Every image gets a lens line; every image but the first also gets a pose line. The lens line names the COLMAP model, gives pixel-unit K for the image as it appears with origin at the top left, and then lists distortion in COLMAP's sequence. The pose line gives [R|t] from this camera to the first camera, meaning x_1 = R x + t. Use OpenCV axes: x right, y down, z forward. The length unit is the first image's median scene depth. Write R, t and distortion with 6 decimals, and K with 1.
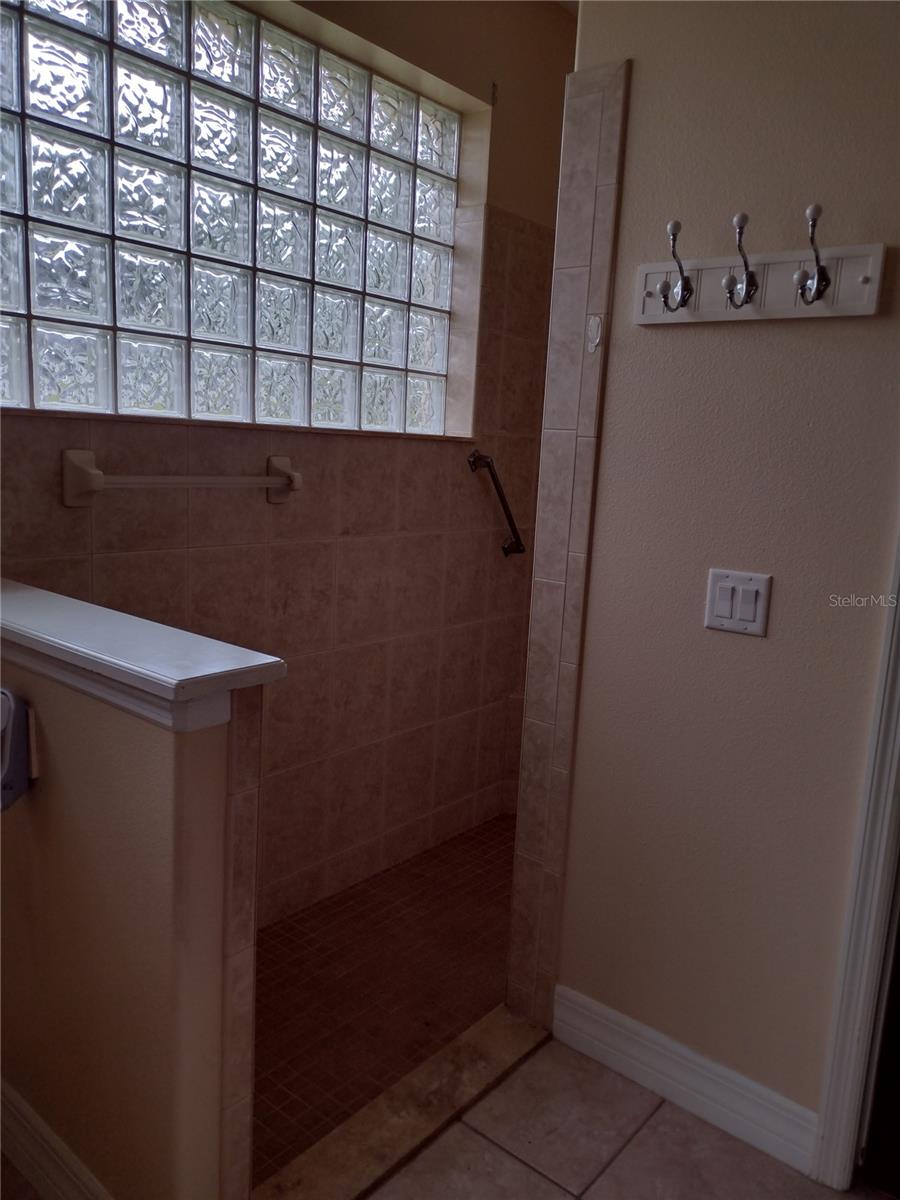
lens RADIAL K [[913.4, 0, 451.9], [0, 913.4, 602.7], [0, 0, 1]] dist [0.061161, -0.078036]
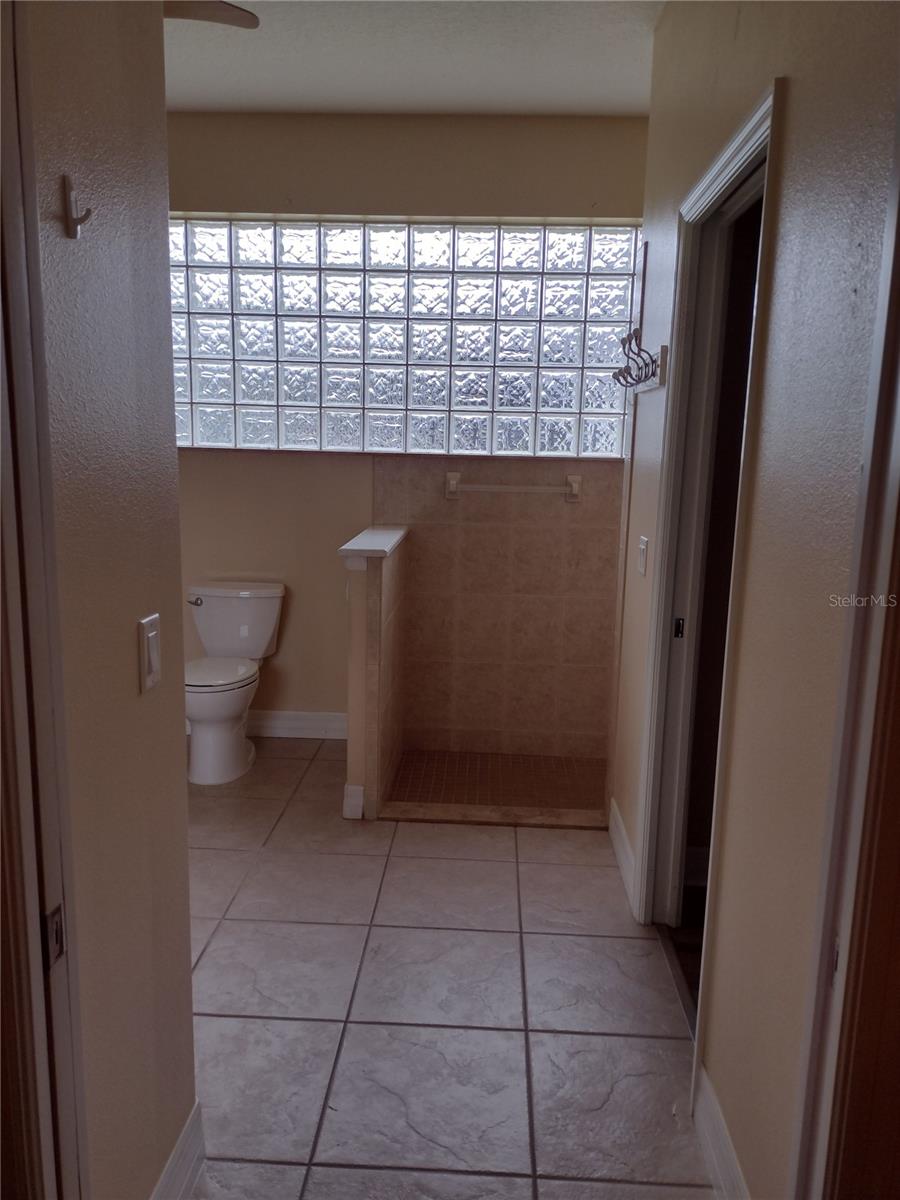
lens RADIAL K [[841.4, 0, 450.5], [0, 841.4, 603.3], [0, 0, 1]] dist [0.088520, -0.103715]
pose [[0.603177, 0.093979, -0.792052, 0.283365], [-0.135161, 0.990716, 0.014622, 0.026092], [0.786072, 0.098235, 0.610279, -0.039422]]
